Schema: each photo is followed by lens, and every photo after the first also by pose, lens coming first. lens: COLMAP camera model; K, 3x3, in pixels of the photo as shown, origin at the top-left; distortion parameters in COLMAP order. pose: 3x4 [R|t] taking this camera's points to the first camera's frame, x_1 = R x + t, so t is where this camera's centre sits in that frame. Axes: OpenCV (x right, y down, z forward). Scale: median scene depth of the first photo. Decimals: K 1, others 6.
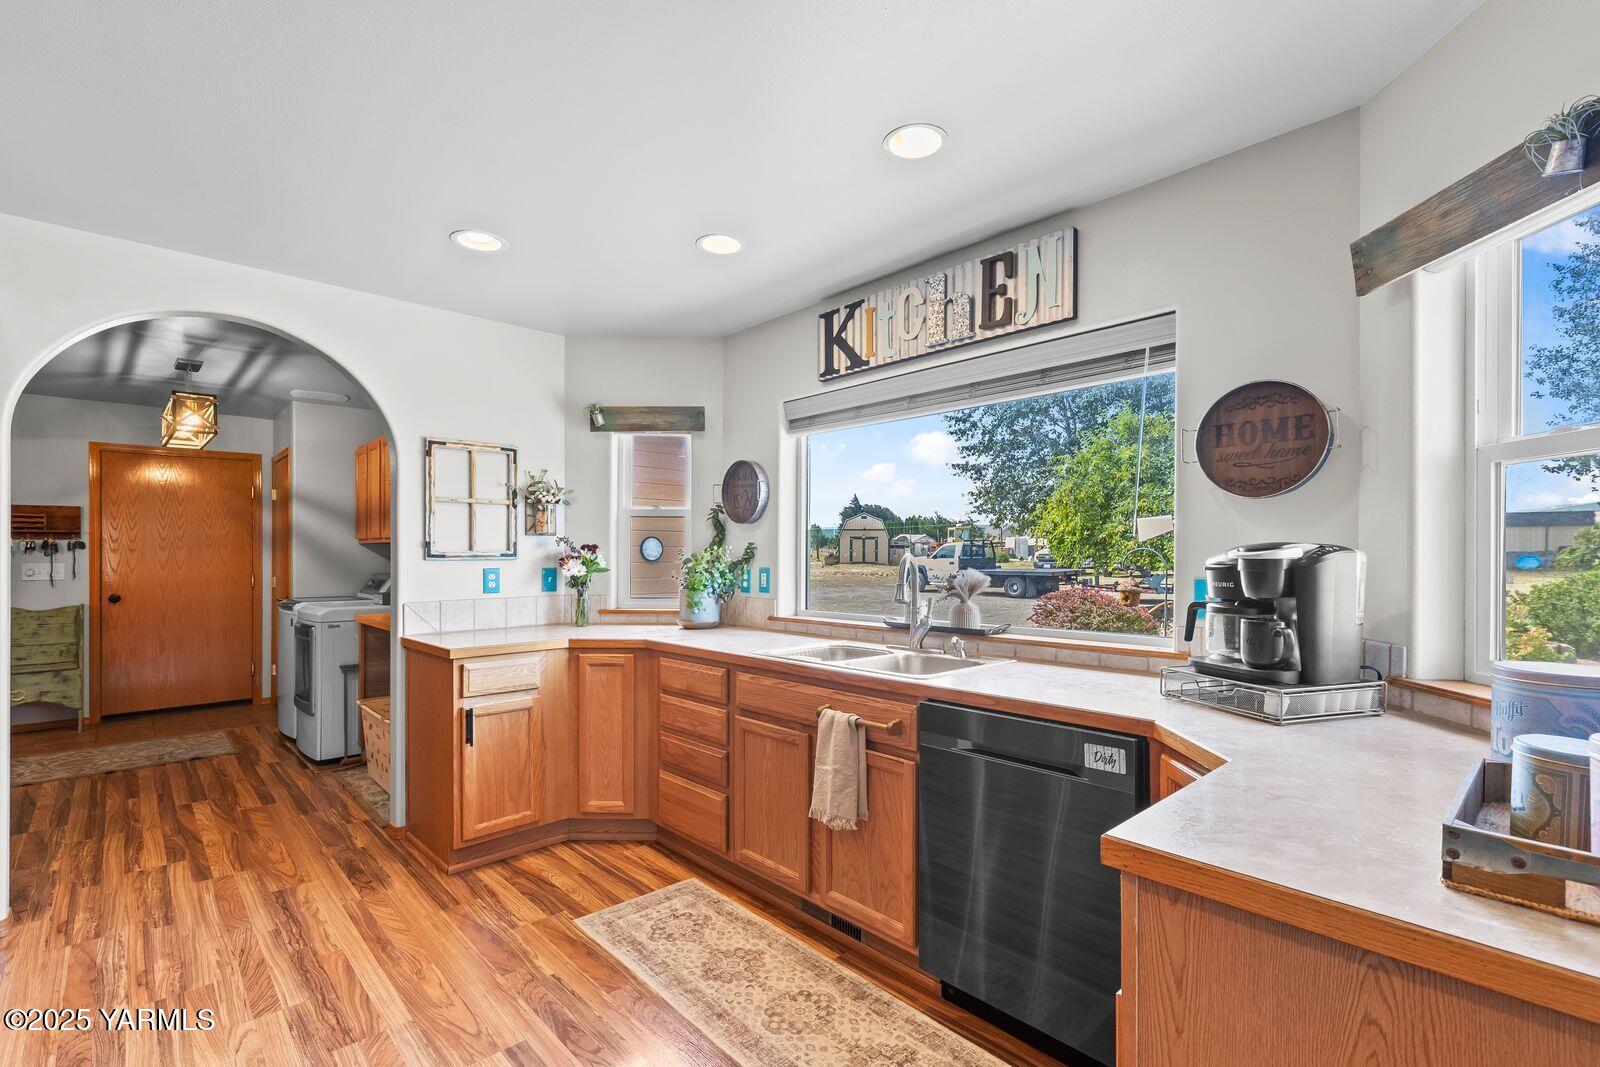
lens RADIAL K [[717.8, 0, 805.6], [0, 717.8, 549.4], [0, 0, 1]] dist [-0.010789, 0.003579]
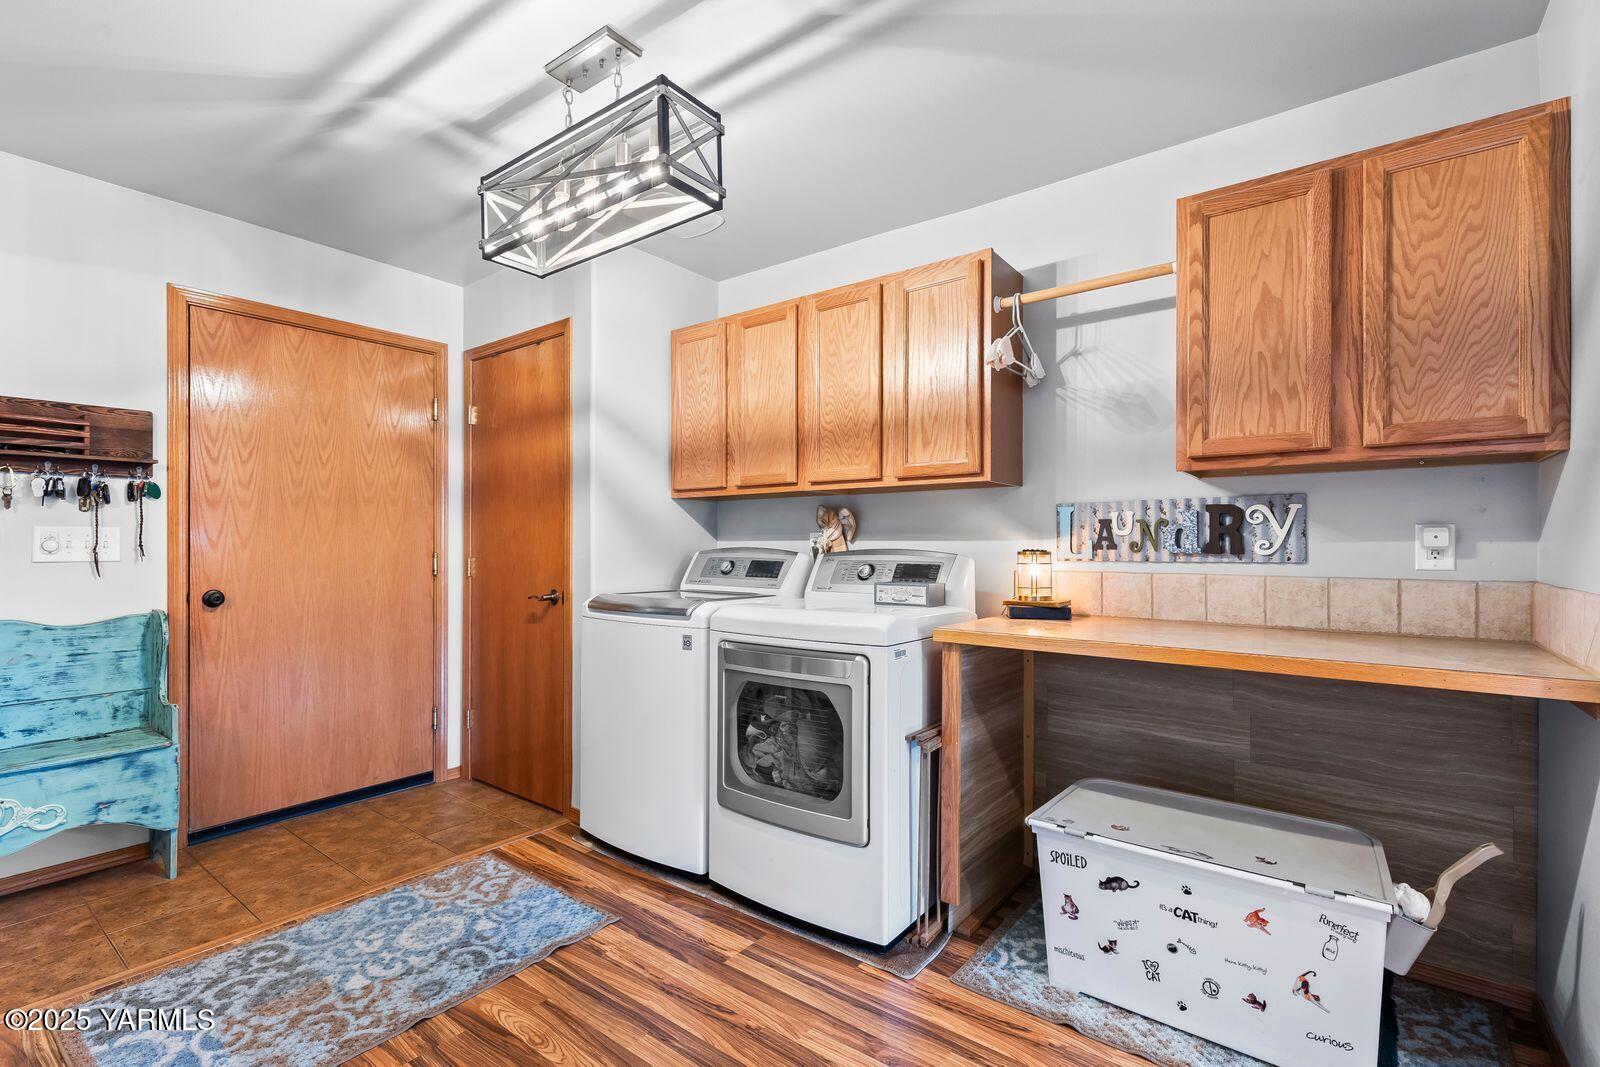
lens RADIAL K [[717.8, 0, 803.9], [0, 717.8, 542.6], [0, 0, 1]] dist [-0.010789, 0.003579]
pose [[0.987504, 0.003335, 0.157558, -0.661852], [-0.003333, 0.999994, -0.000277, 0.029292], [-0.157558, -0.000252, 0.987510, 0.451090]]
